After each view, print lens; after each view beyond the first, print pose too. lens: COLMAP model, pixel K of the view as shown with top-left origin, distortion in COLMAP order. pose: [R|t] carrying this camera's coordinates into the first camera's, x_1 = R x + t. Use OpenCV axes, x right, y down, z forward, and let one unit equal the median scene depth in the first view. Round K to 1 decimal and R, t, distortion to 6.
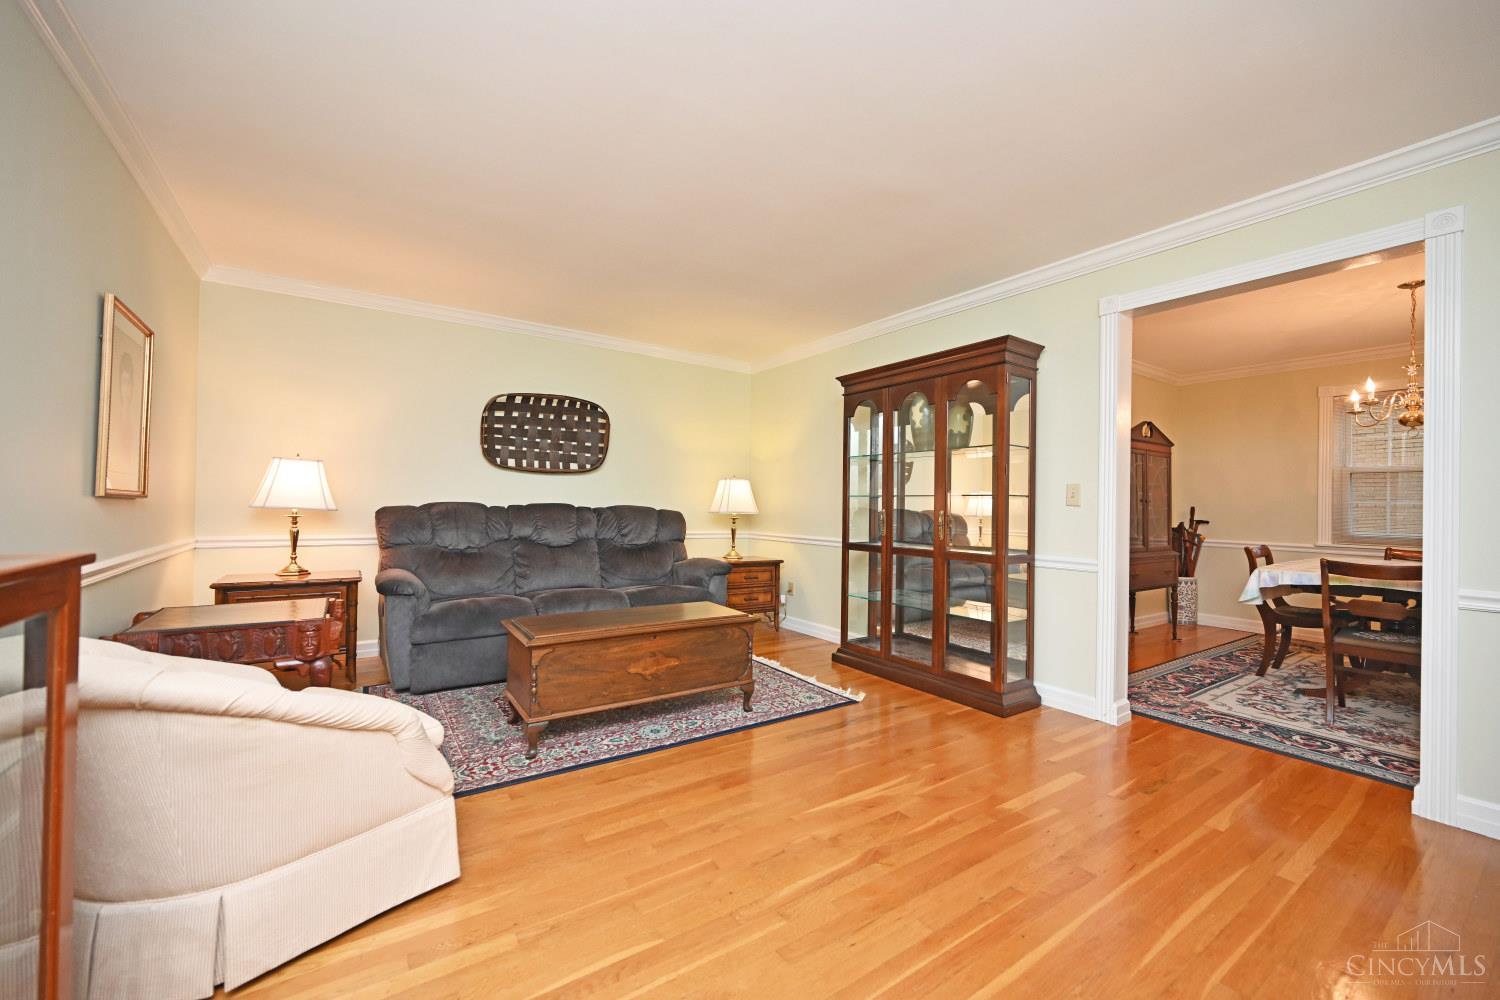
lens RADIAL K [[591.7, 0, 750.3], [0, 591.7, 498.9], [0, 0, 1]] dist [-0.000752, -0.000202]
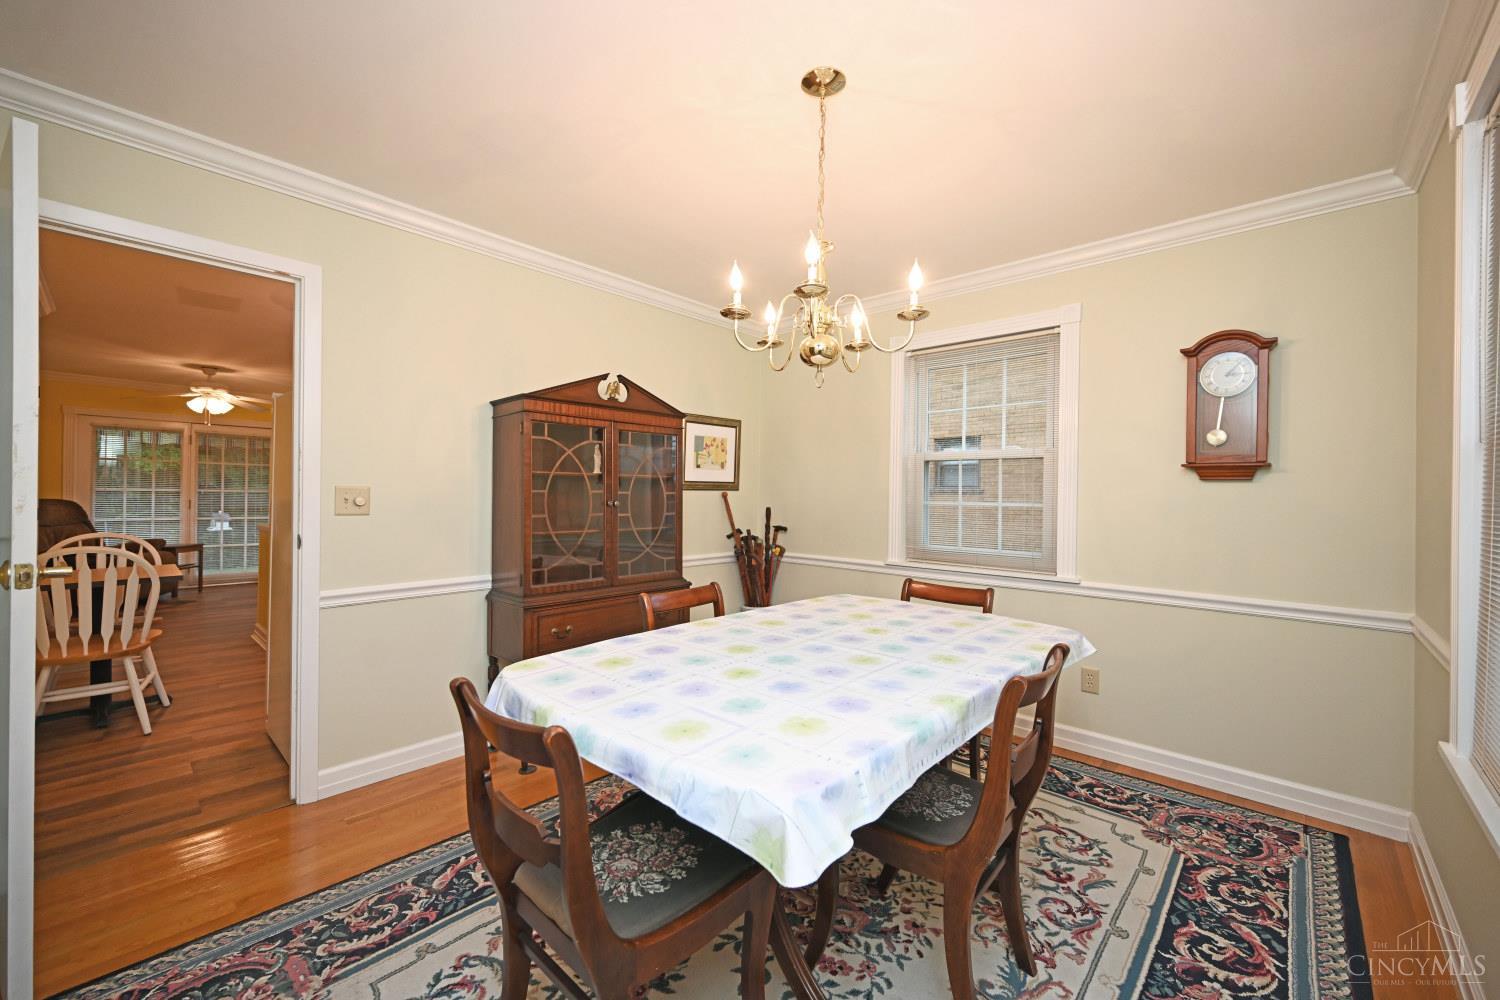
lens RADIAL K [[591.7, 0, 750.5], [0, 591.7, 495.0], [0, 0, 1]] dist [-0.000752, -0.000202]
pose [[-0.972222, -0.023926, -0.232834, 1.362270], [-0.023318, 0.999714, -0.005365, -0.011313], [0.232896, 0.000213, -0.972502, 1.539041]]
